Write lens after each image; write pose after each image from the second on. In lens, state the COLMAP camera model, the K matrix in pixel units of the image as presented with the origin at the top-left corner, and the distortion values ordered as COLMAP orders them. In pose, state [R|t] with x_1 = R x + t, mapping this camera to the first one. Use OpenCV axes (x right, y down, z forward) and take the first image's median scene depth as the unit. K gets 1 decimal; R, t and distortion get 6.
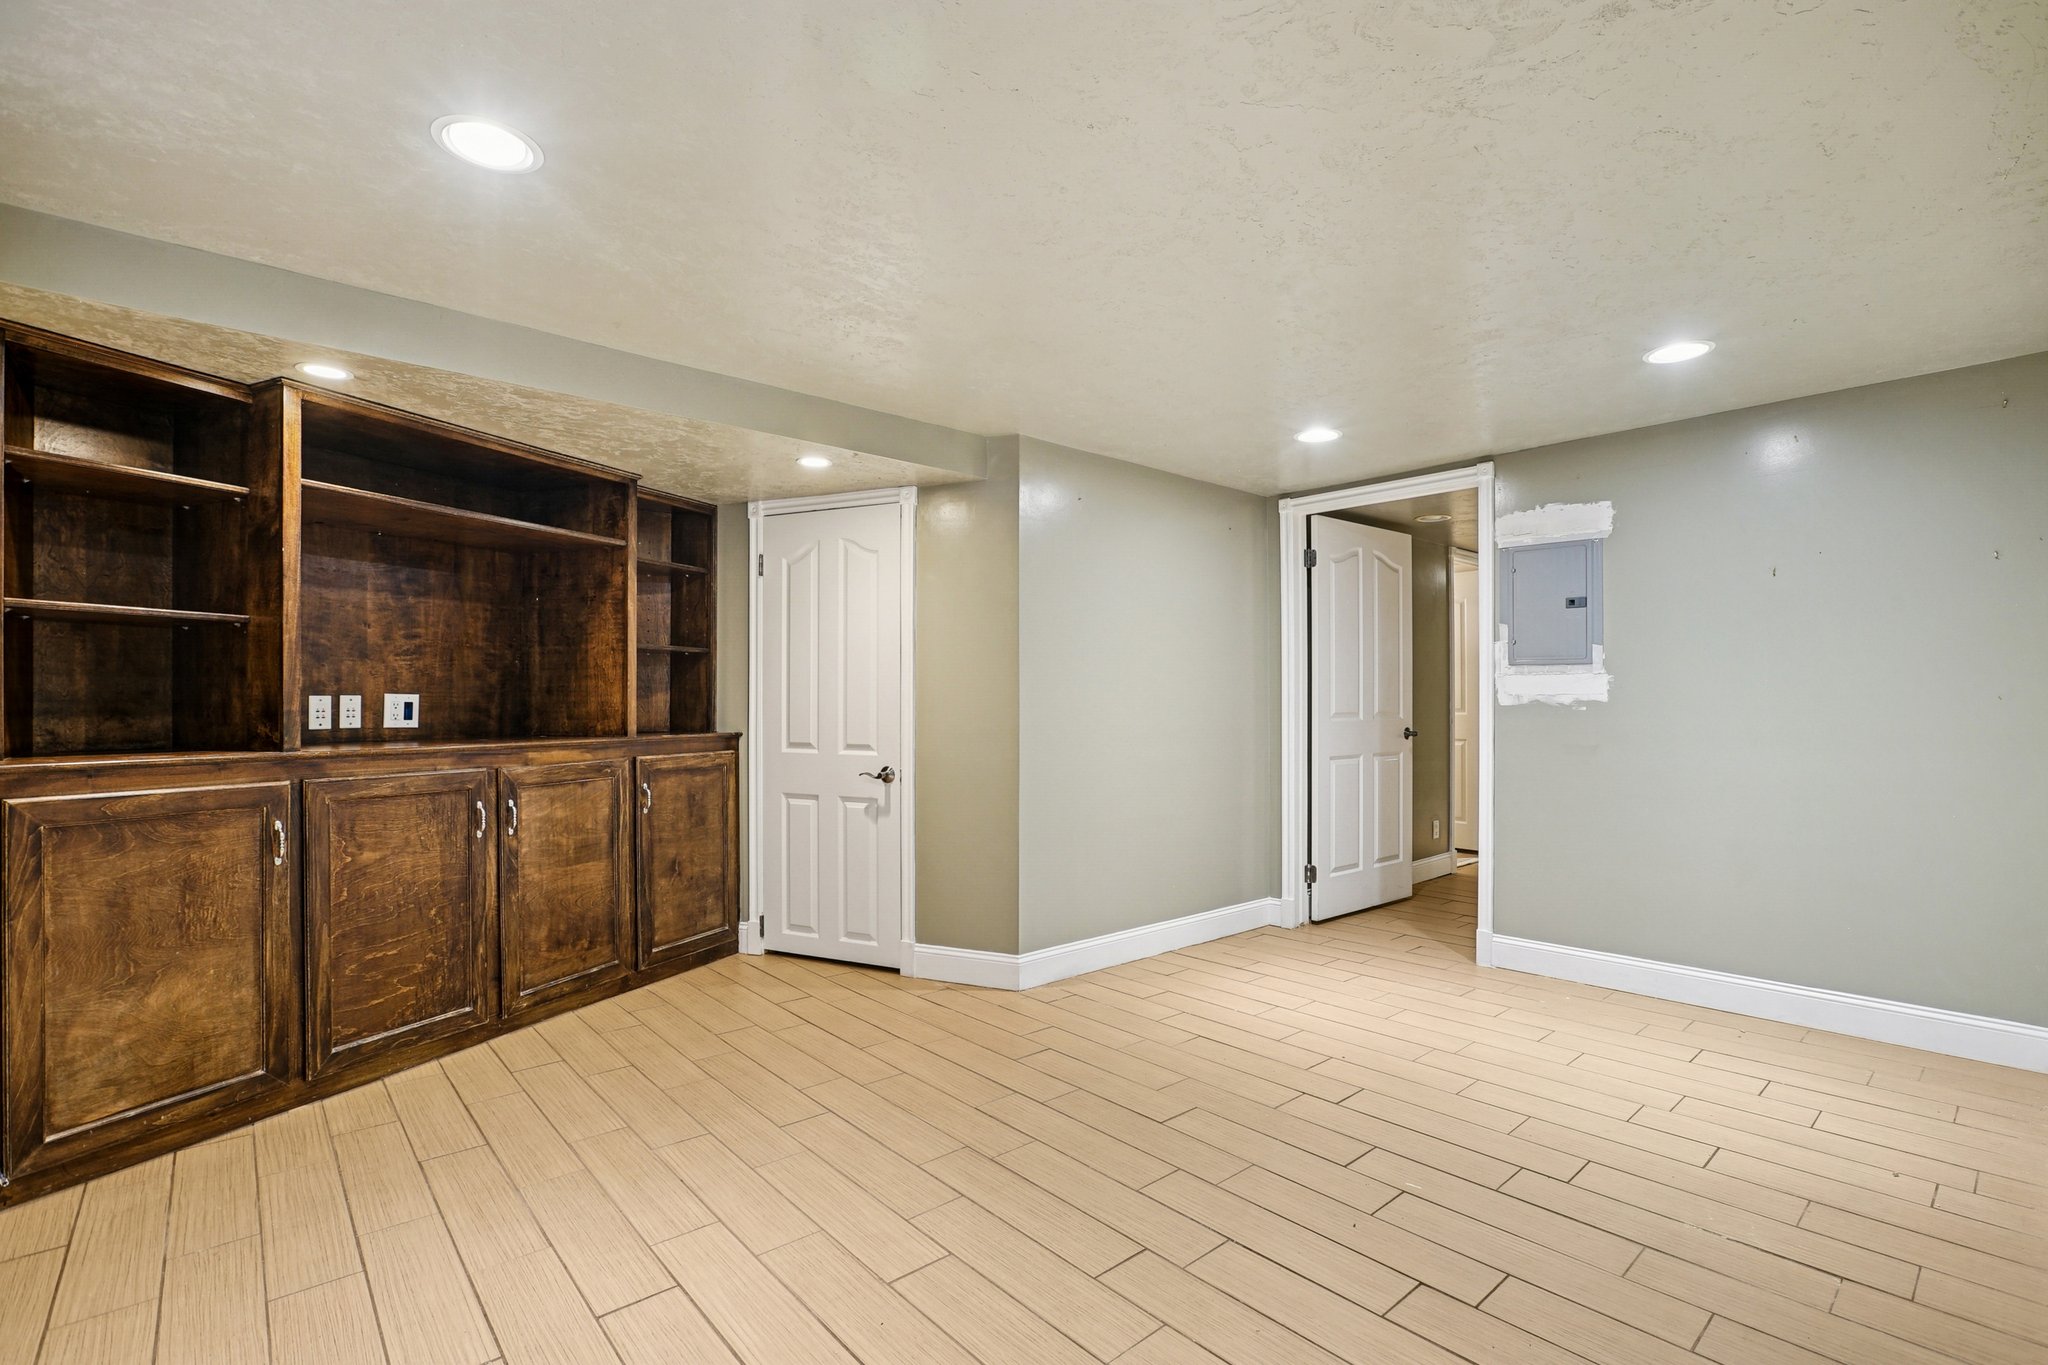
lens RADIAL K [[943.2, 0, 1032.3], [0, 943.2, 696.1], [0, 0, 1]] dist [-0.040233, 0.005394]
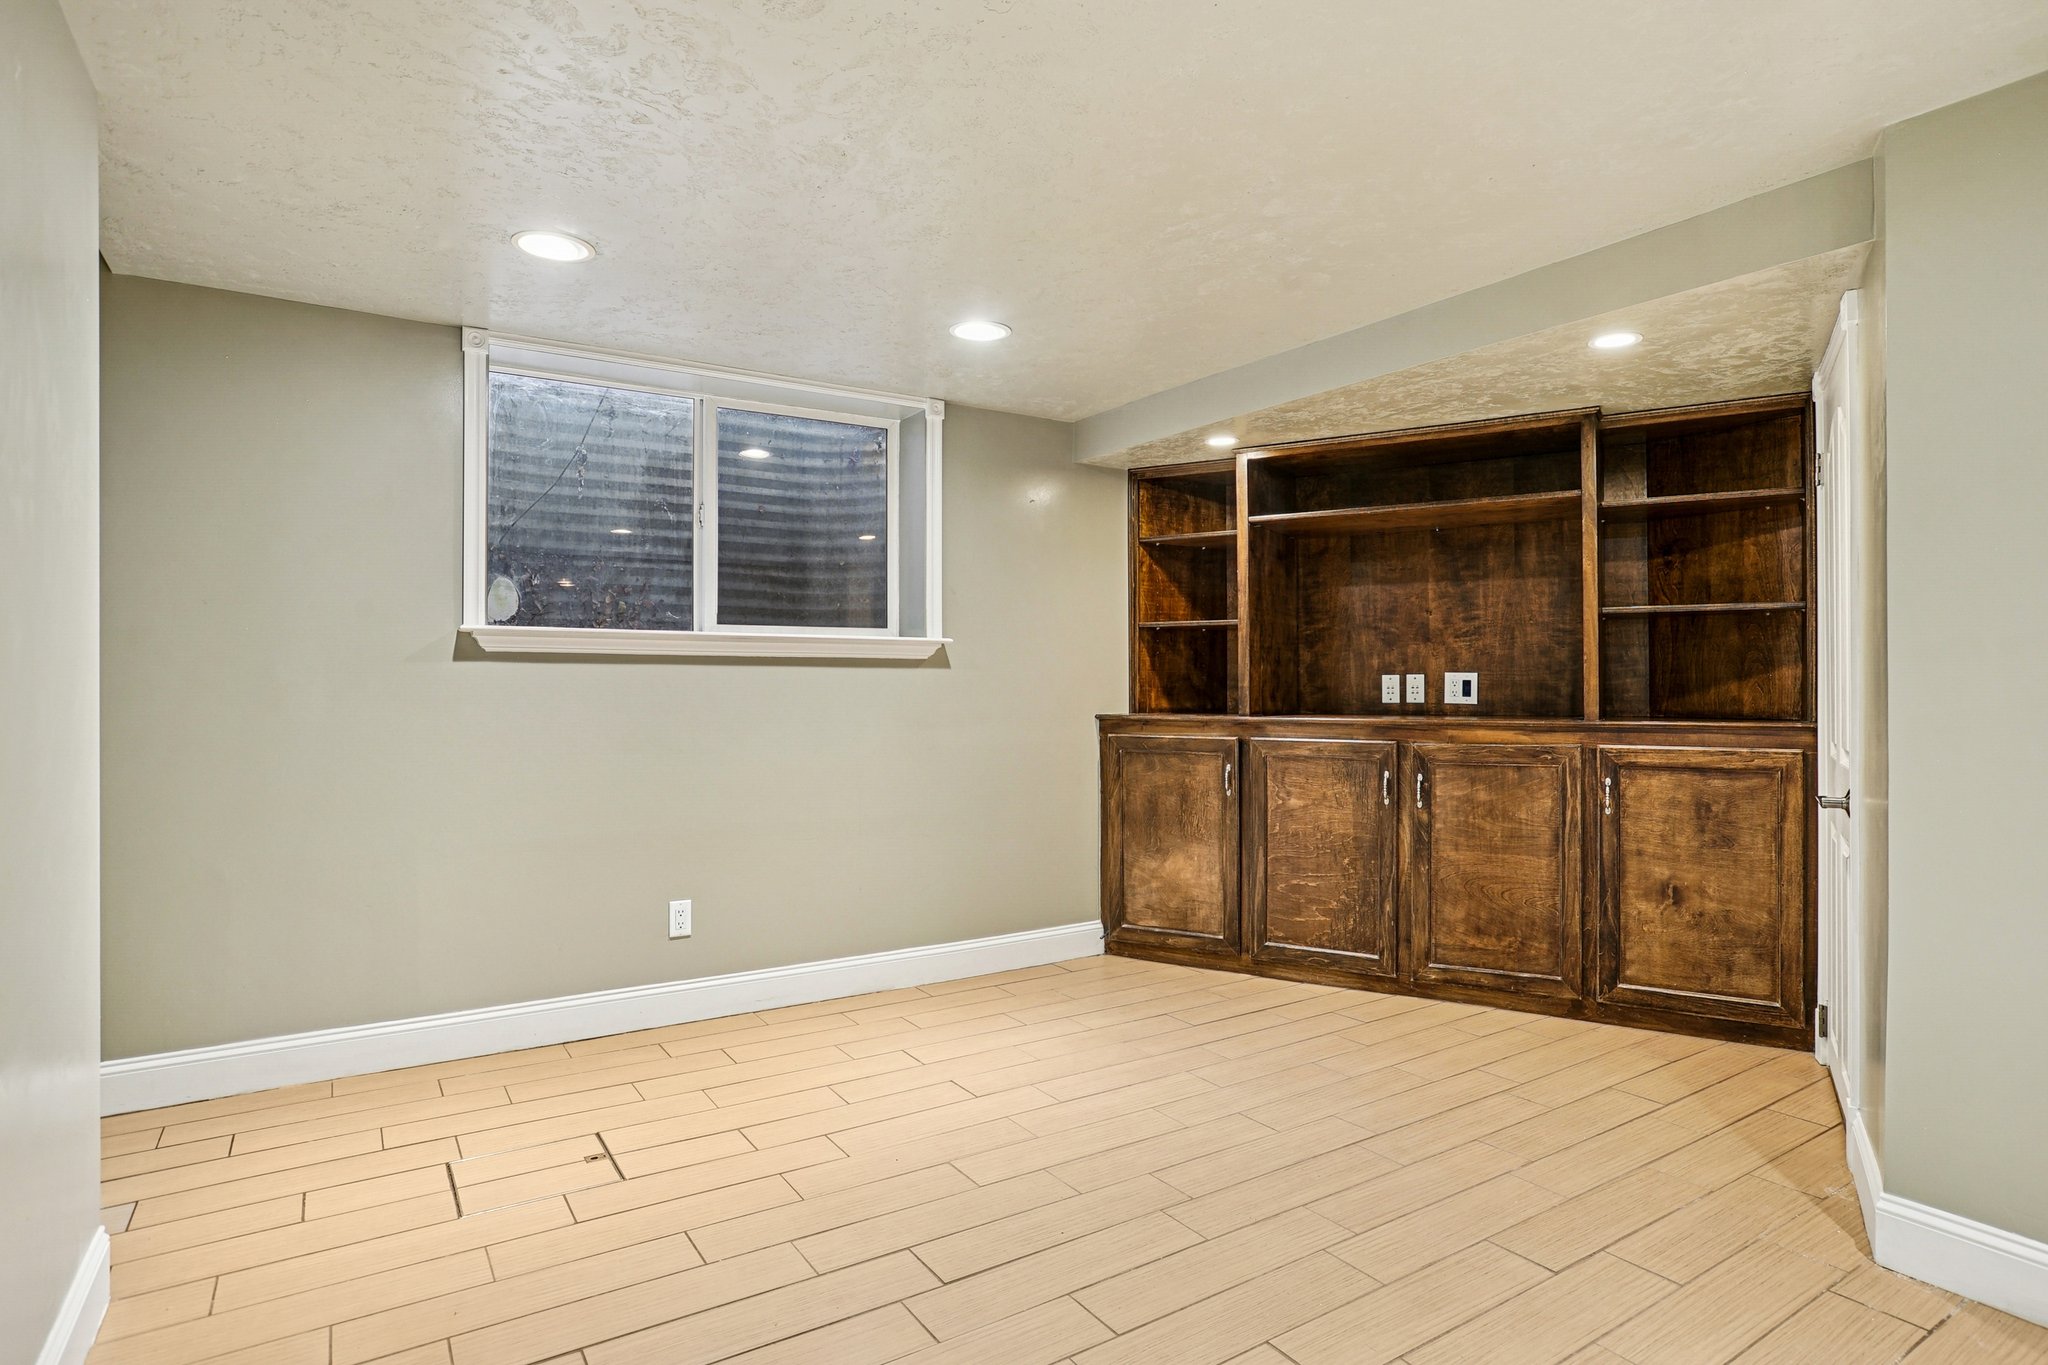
lens RADIAL K [[1060.1, 0, 1028.7], [0, 1060.1, 679.6], [0, 0, 1]] dist [-0.042003, -0.000610]
pose [[-0.140722, -0.003248, -0.990044, 0.644609], [0.008186, 0.999957, -0.004445, 0.007656], [0.990015, -0.008730, -0.140689, 0.711004]]
